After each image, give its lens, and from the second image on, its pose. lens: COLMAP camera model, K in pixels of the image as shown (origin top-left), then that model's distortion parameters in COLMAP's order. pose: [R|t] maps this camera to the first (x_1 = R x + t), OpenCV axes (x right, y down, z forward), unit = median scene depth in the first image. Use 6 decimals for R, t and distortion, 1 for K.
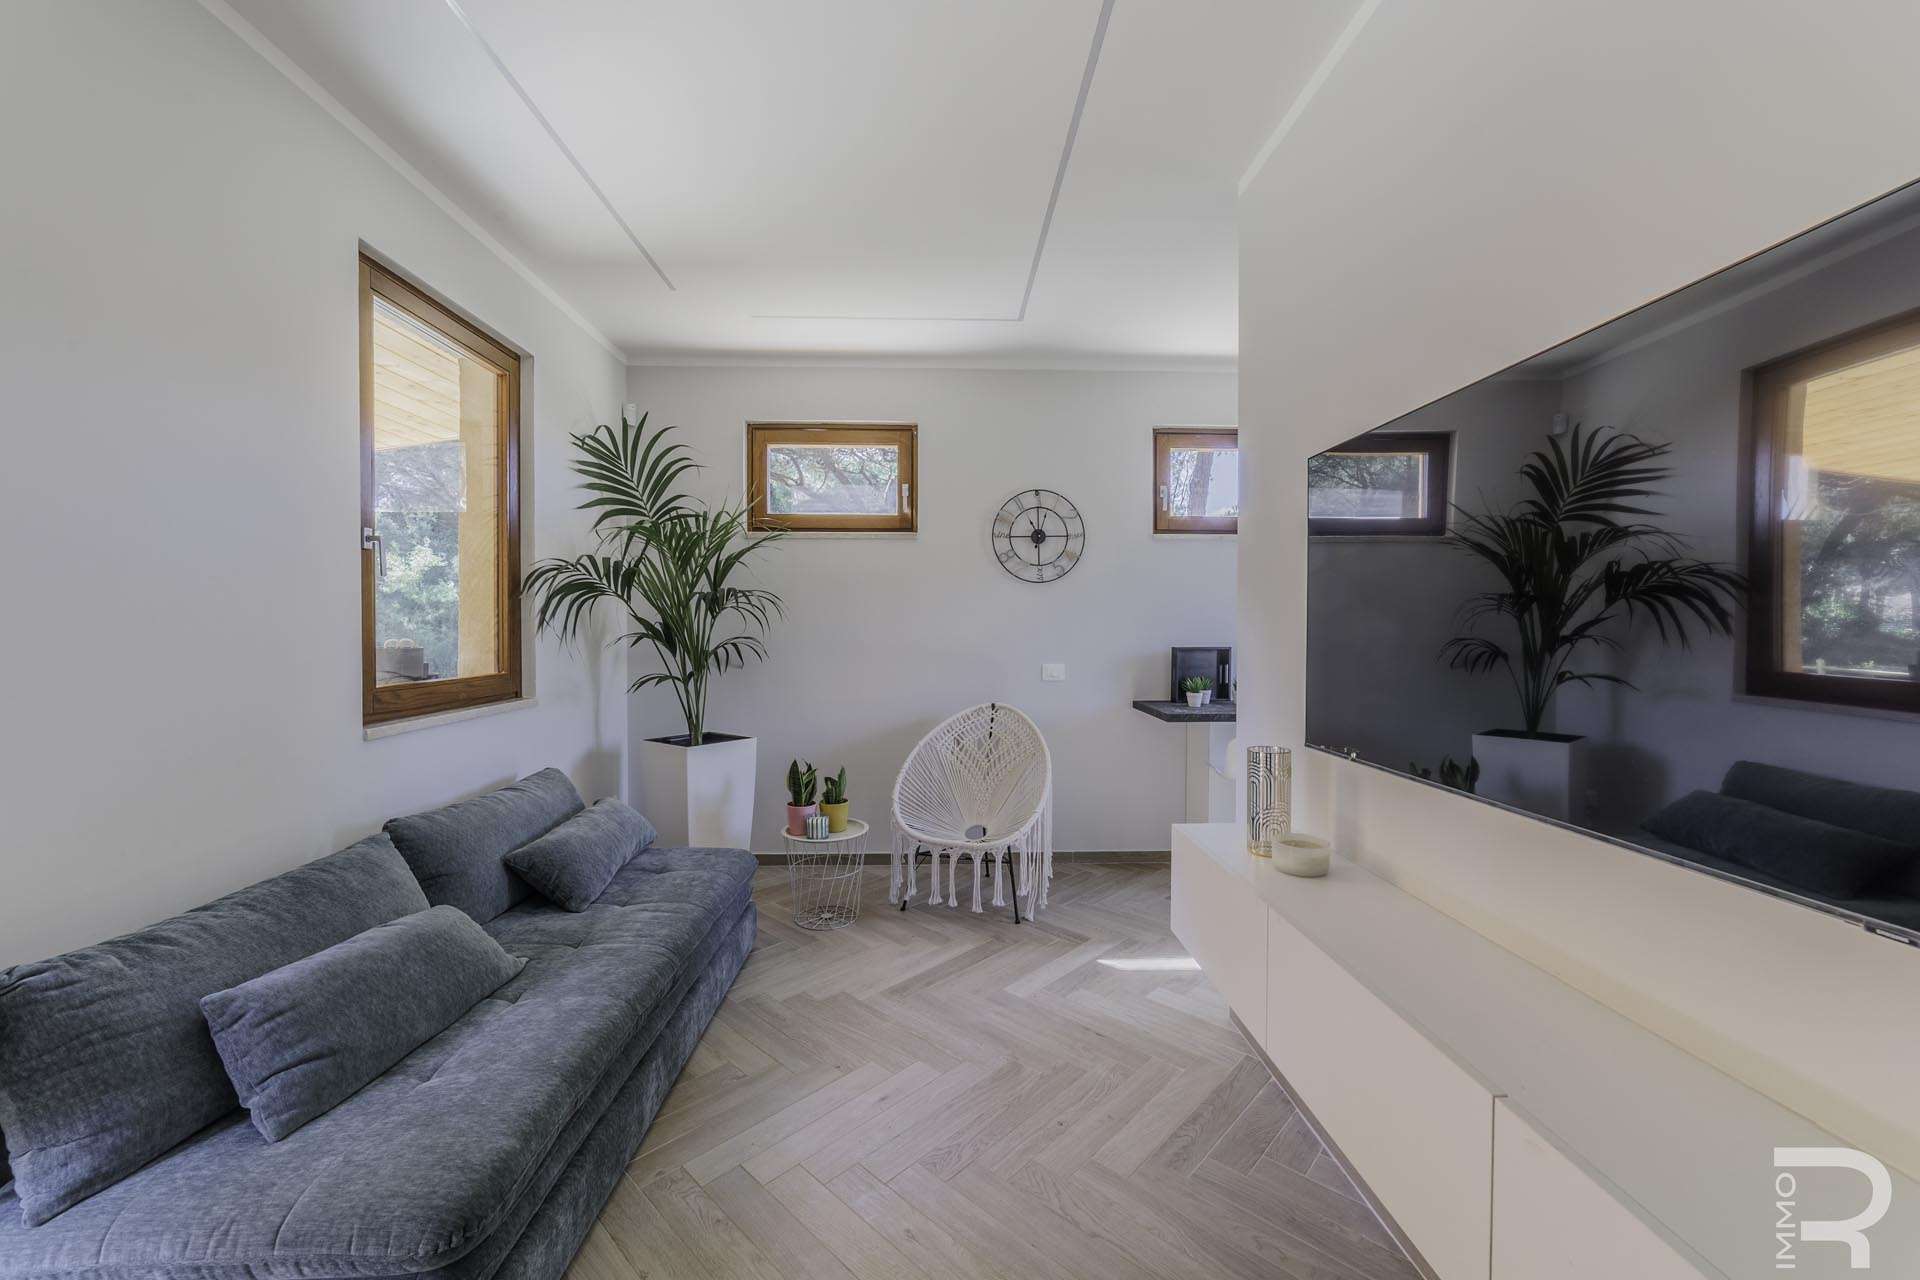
lens RADIAL K [[748.7, 0, 955.3], [0, 748.7, 621.7], [0, 0, 1]] dist [-0.020128, 0.008072]
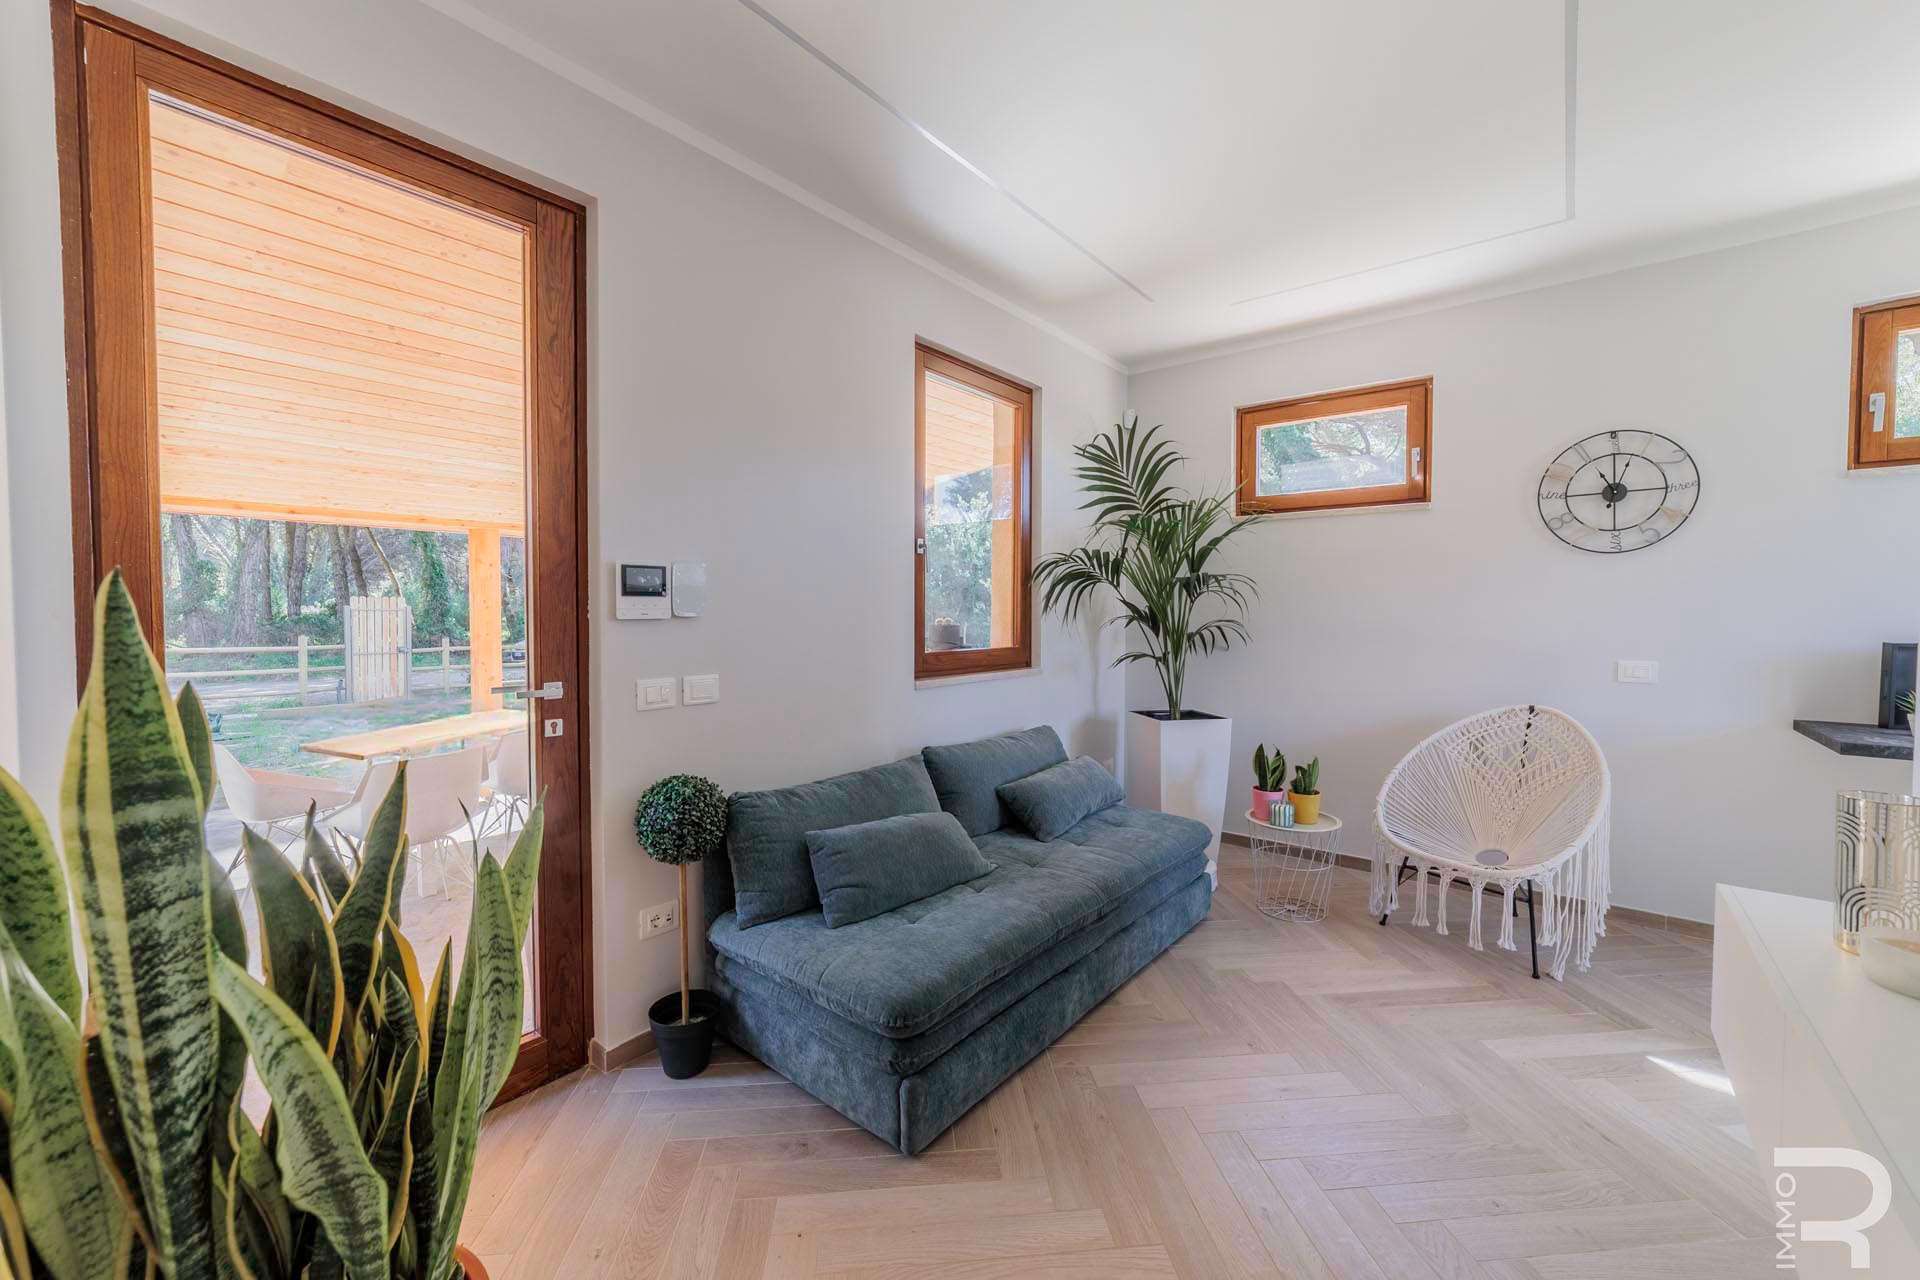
lens RADIAL K [[755.9, 0, 960.1], [0, 755.9, 608.4], [0, 0, 1]] dist [-0.020691, 0.008744]
pose [[0.750666, -0.000022, -0.660682, 0.151649], [0.001656, 0.999997, 0.001847, 0.002265], [0.660680, -0.002481, 0.750664, -0.016760]]
